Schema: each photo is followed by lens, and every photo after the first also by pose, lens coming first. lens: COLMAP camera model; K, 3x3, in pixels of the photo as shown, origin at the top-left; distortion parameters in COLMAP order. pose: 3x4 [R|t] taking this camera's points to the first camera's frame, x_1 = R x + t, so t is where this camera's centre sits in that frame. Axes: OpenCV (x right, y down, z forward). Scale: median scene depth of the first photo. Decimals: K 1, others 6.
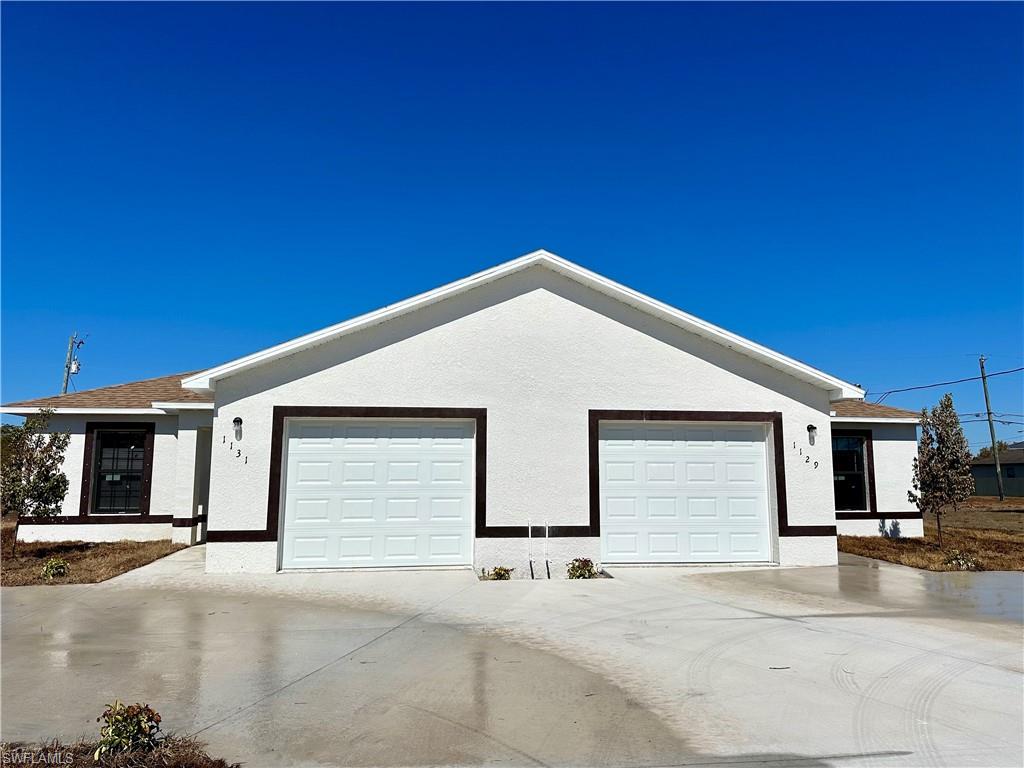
lens RADIAL K [[721.2, 0, 512.0], [0, 721.2, 384.0], [0, 0, 1]] dist [-0.005837, -0.006245]
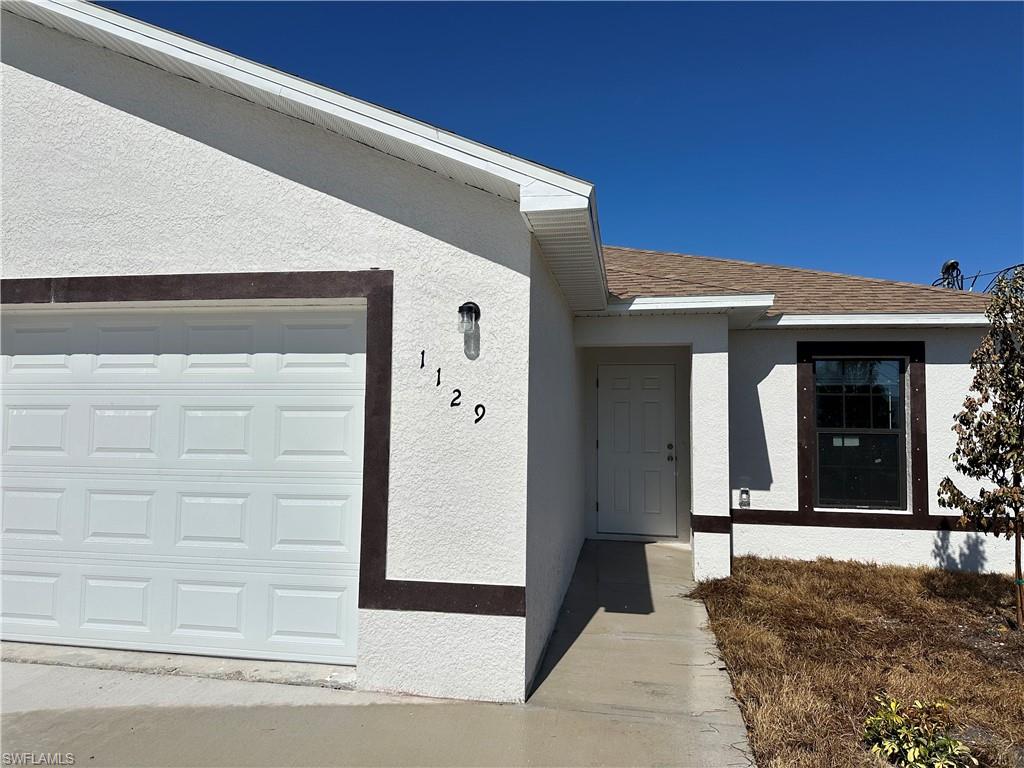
lens RADIAL K [[721.2, 0, 512.0], [0, 721.2, 384.0], [0, 0, 1]] dist [-0.005837, -0.006245]
pose [[0.953060, -0.004037, -0.302756, 0.542187], [0.026367, 0.997219, 0.069705, 0.072978], [0.301633, -0.074416, 0.950516, 0.664431]]
